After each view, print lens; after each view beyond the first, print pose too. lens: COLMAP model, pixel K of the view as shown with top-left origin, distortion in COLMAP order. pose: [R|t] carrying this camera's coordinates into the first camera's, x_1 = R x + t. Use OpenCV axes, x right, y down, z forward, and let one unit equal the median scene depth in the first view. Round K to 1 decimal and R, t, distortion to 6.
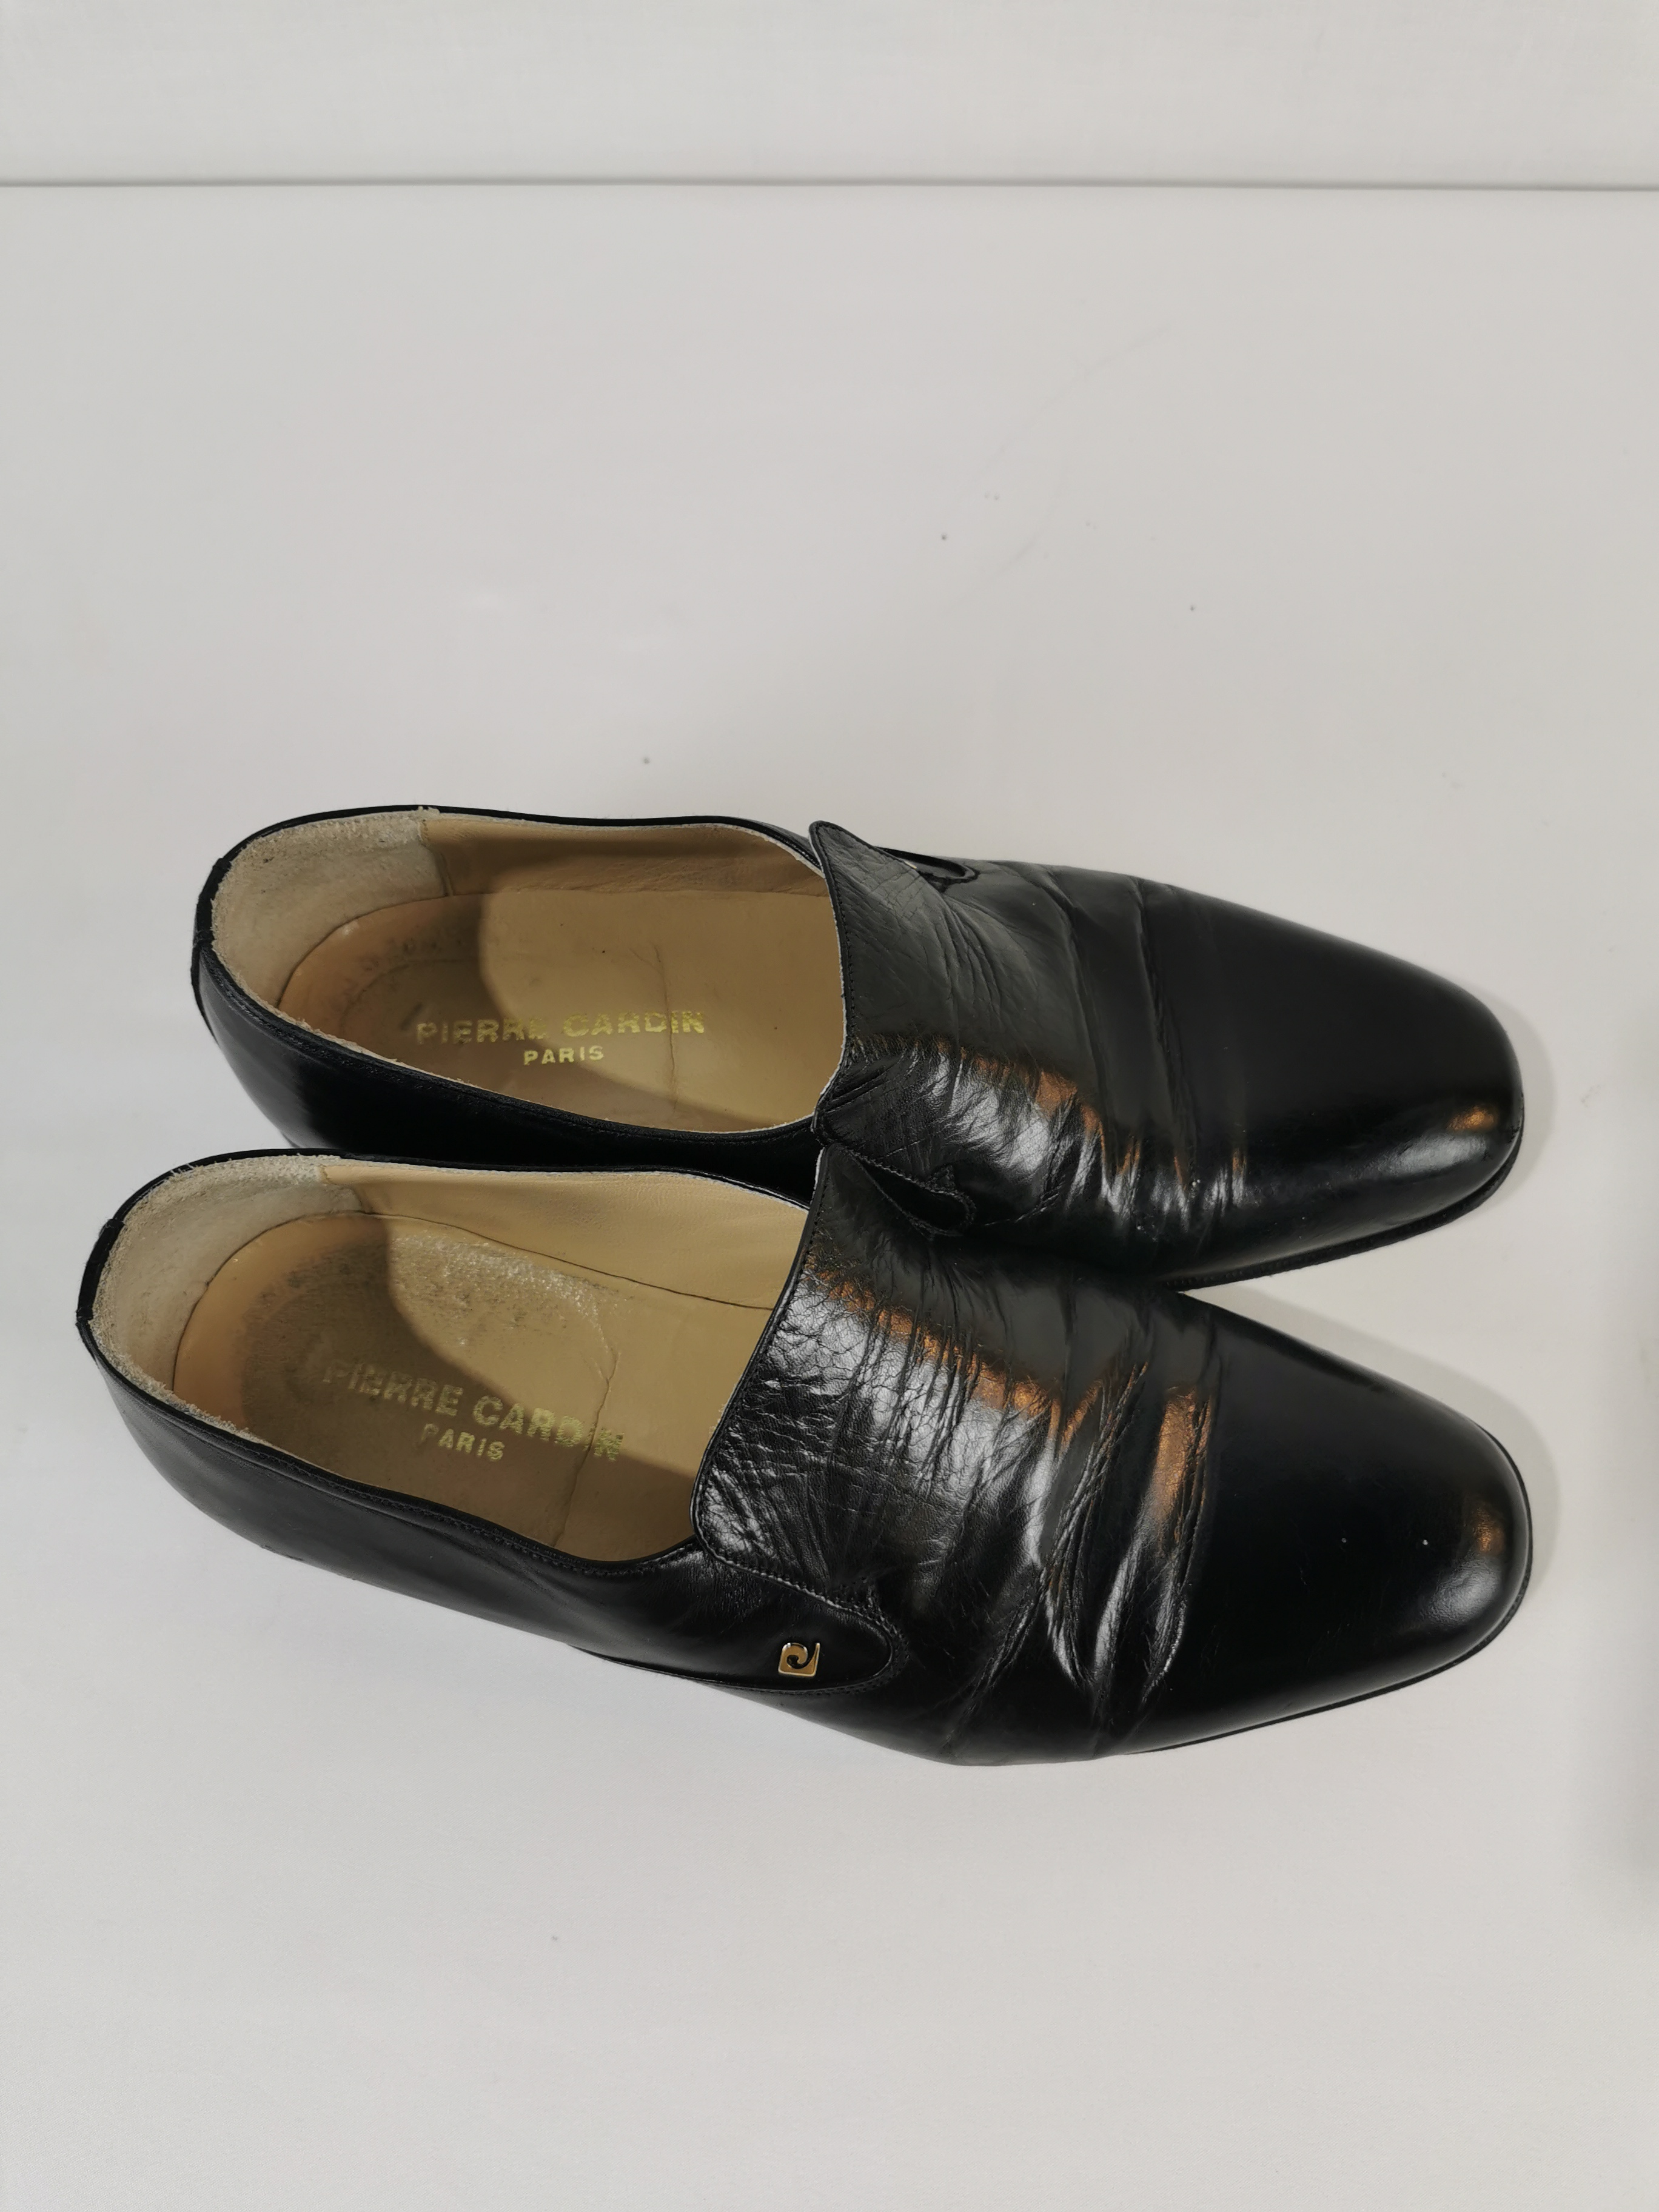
lens RADIAL K [[1719.2, 0, 829.5], [0, 1719.2, 1106.0], [0, 0, 1]] dist [0.005708, 0.007929]
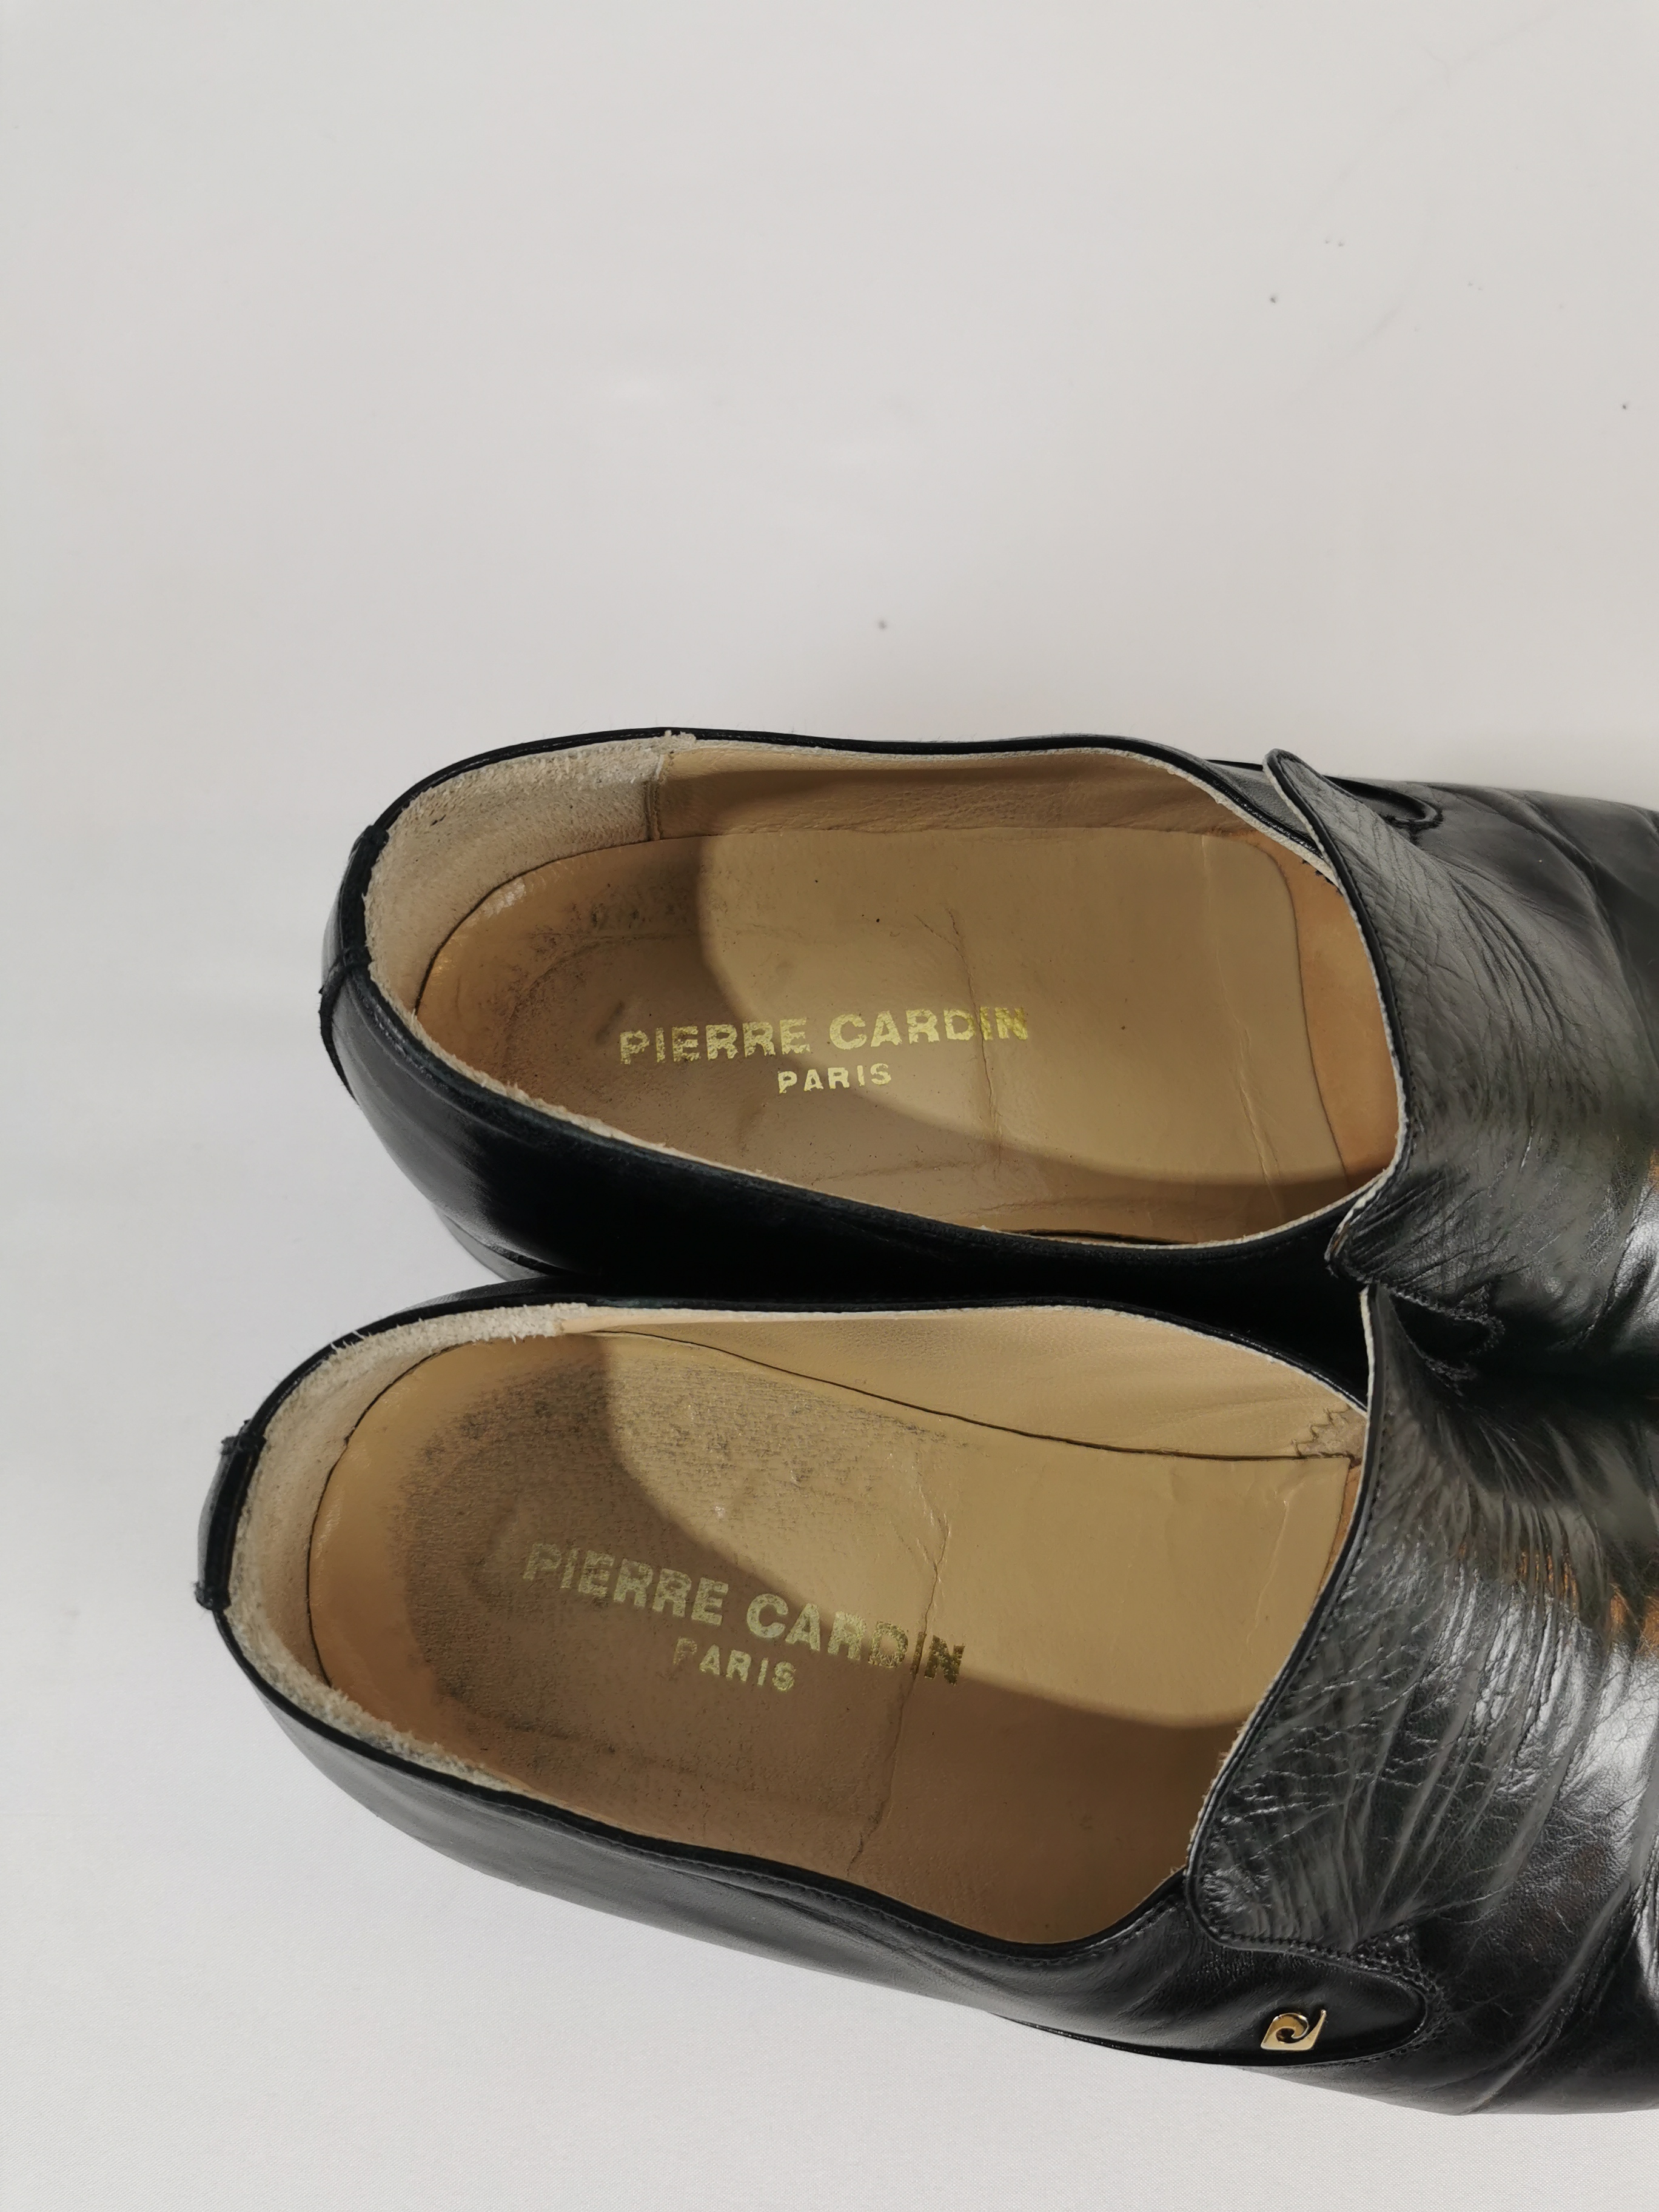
lens RADIAL K [[1734.4, 0, 829.5], [0, 1734.4, 1106.0], [0, 0, 1]] dist [-0.002532, 0.001343]
pose [[0.999263, -0.011191, 0.036719, -0.196186], [0.006967, 0.993549, 0.113189, -0.104460], [-0.037749, -0.112849, 0.992895, 0.330208]]
